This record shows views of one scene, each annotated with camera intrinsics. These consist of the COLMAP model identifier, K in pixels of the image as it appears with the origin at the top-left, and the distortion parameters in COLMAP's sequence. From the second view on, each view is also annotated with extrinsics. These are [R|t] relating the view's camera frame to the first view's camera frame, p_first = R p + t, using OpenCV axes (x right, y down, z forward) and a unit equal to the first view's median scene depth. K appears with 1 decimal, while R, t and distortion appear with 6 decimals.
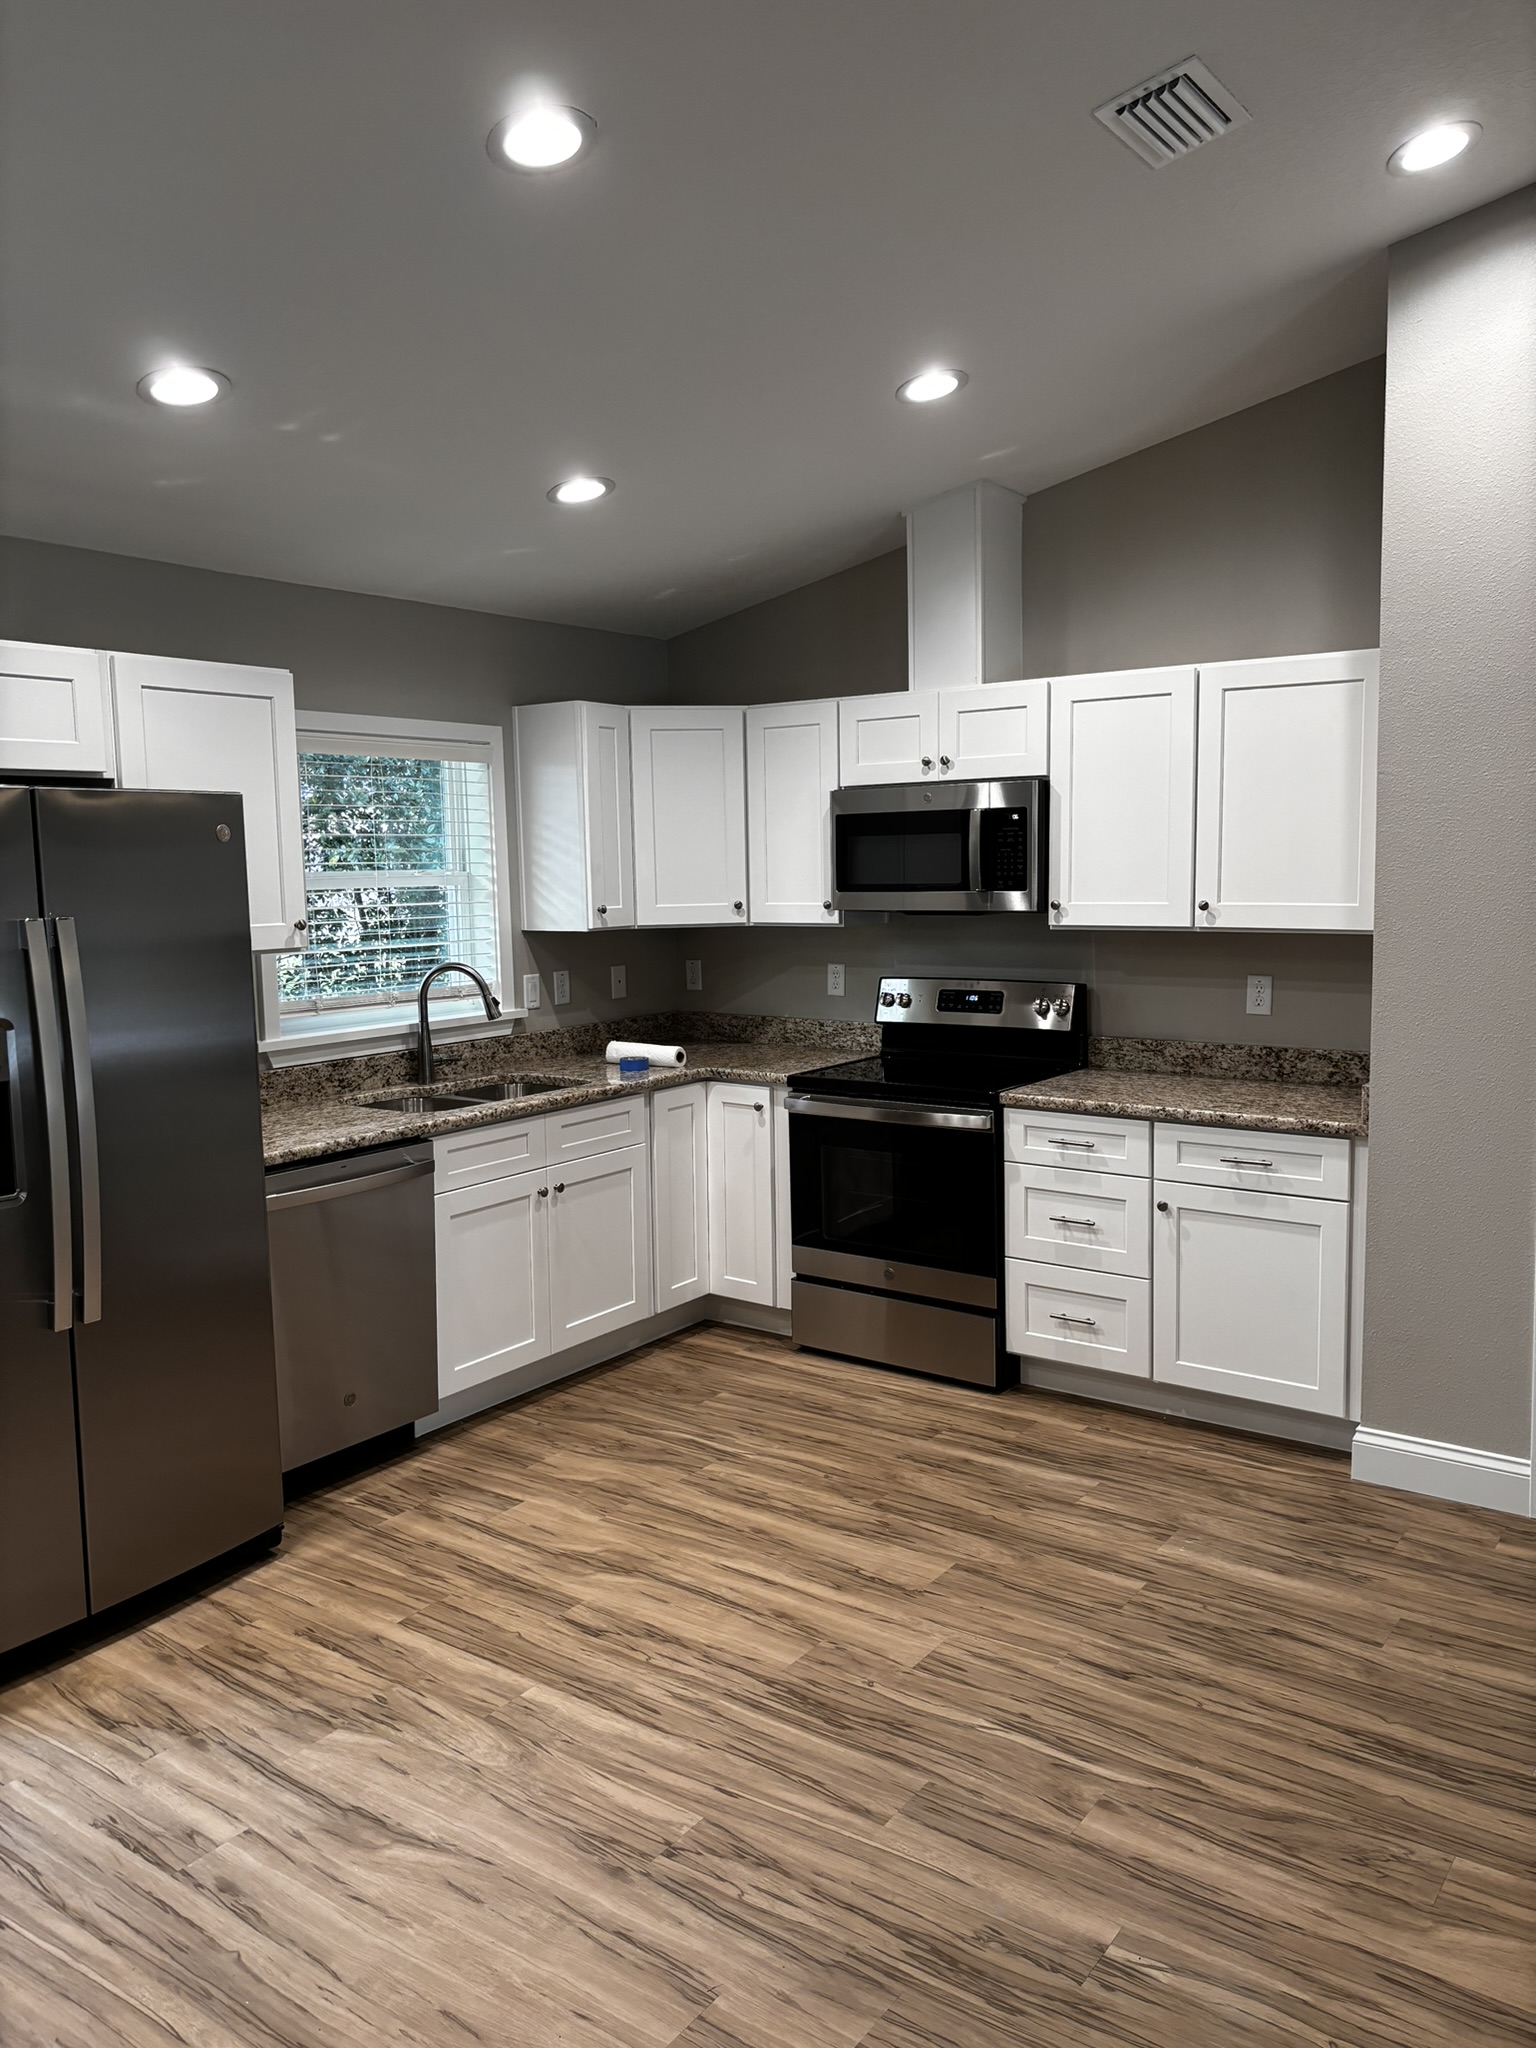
lens RADIAL K [[1532.2, 0, 773.3], [0, 1532.2, 1032.0], [0, 0, 1]] dist [0.047906, -0.060759]
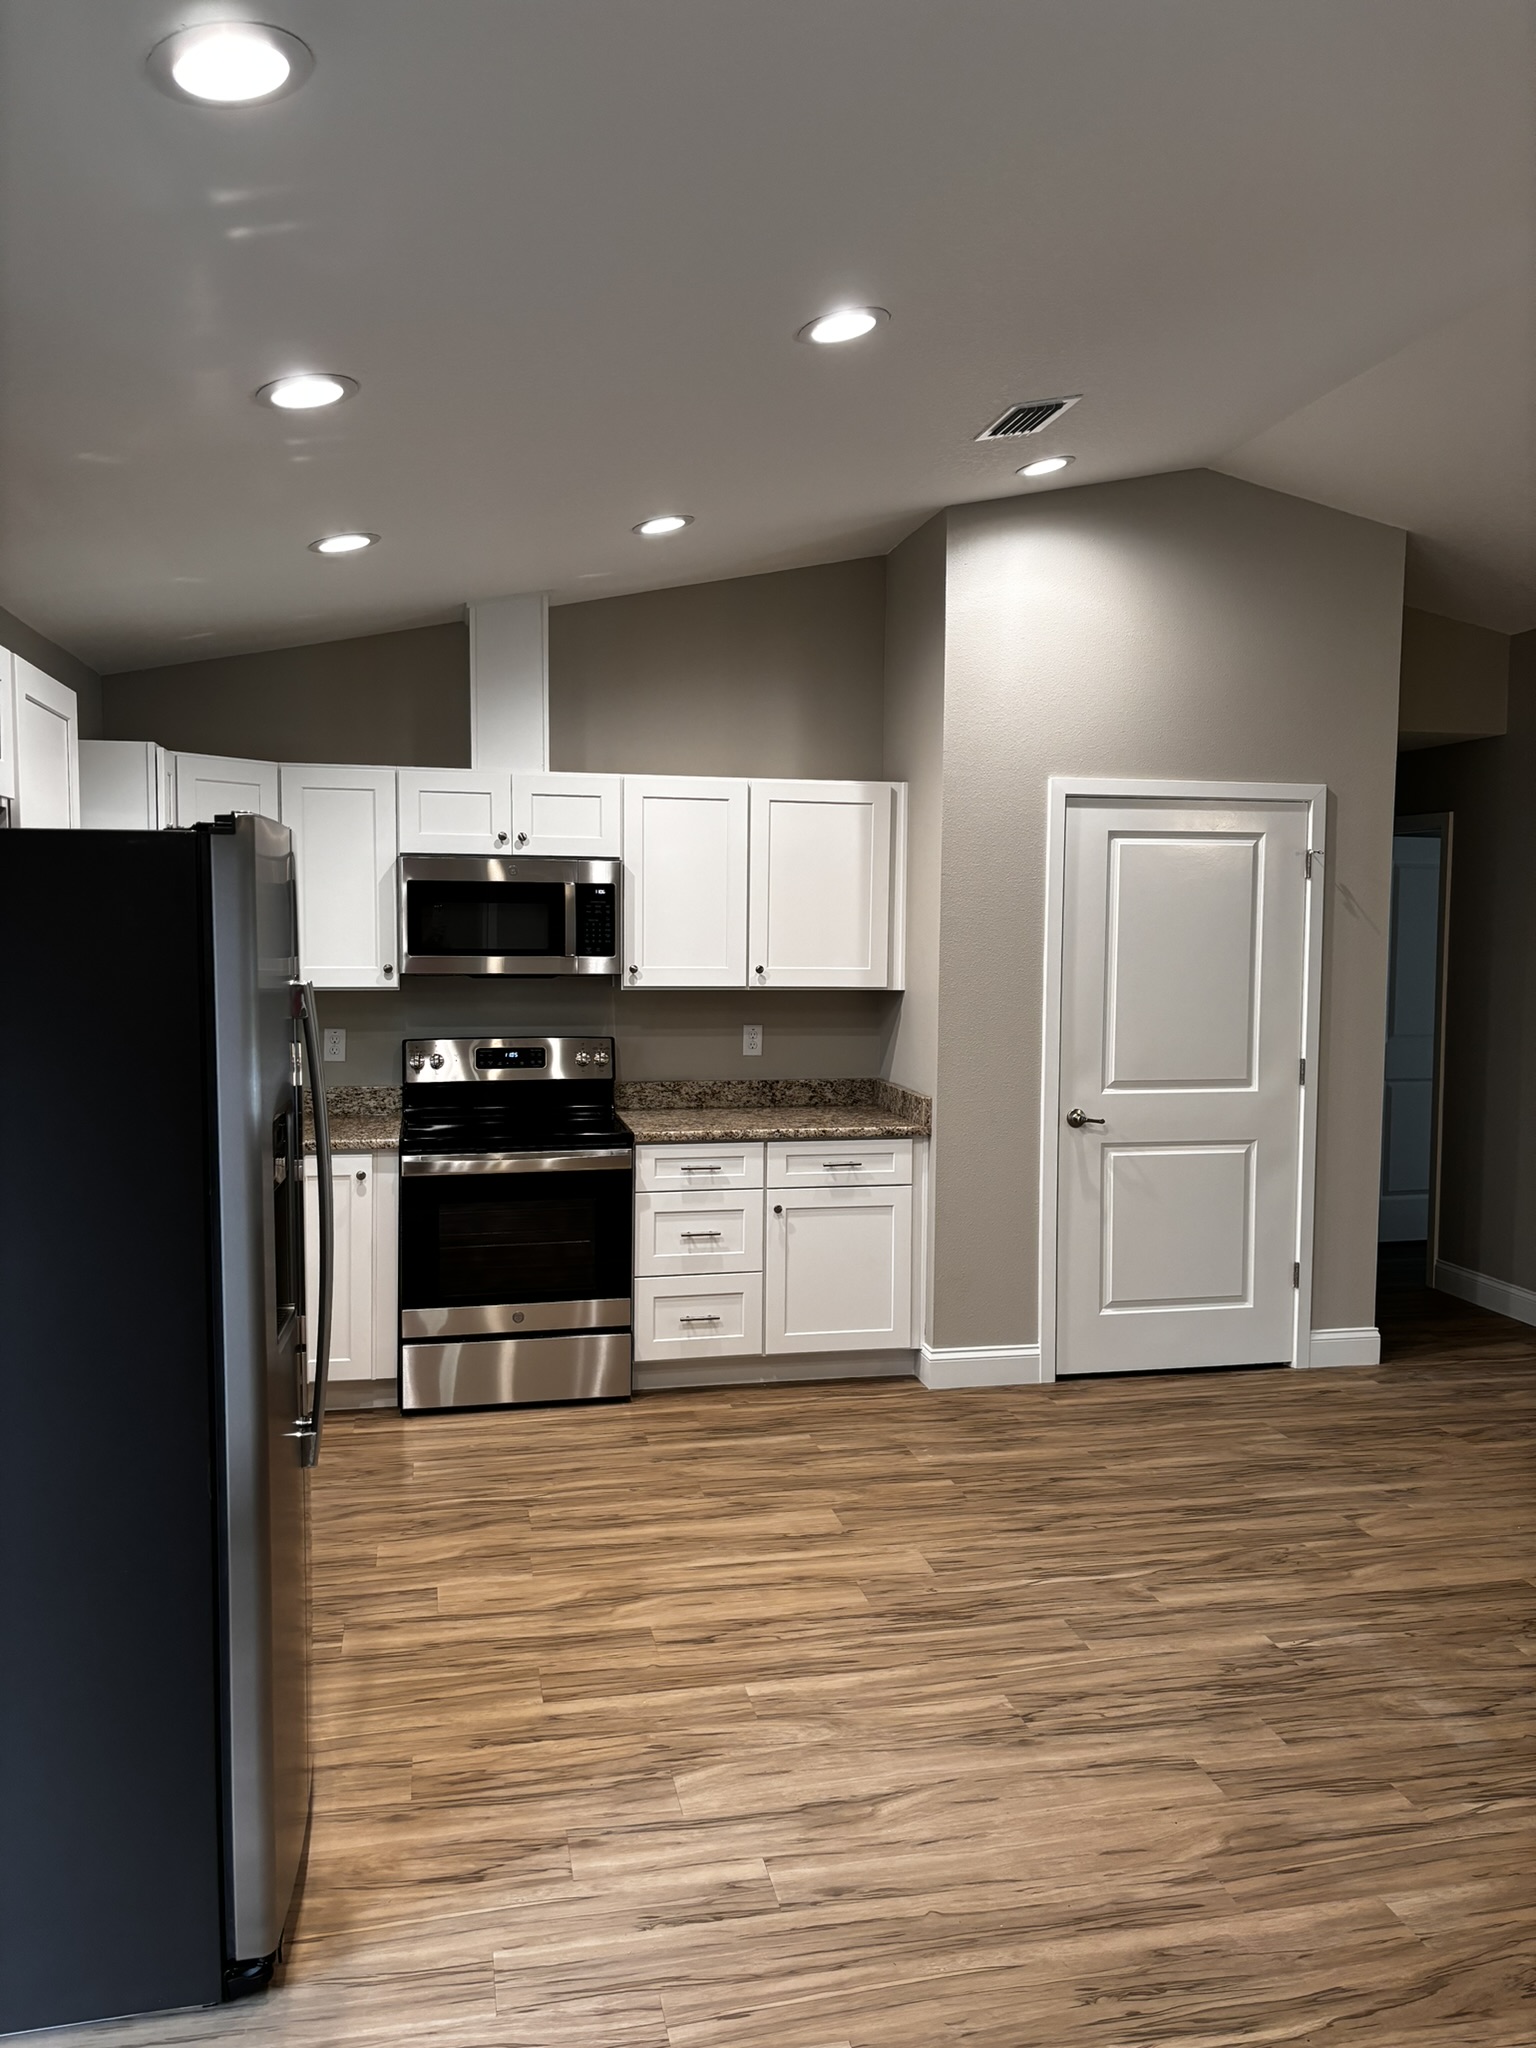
lens RADIAL K [[1532.2, 0, 768.5], [0, 1532.2, 1021.6], [0, 0, 1]] dist [0.047906, -0.060759]
pose [[0.670726, -0.026833, 0.741220, -0.747864], [0.066082, 0.997533, -0.023685, -0.010721], [-0.738756, 0.064868, 0.670844, 0.187553]]
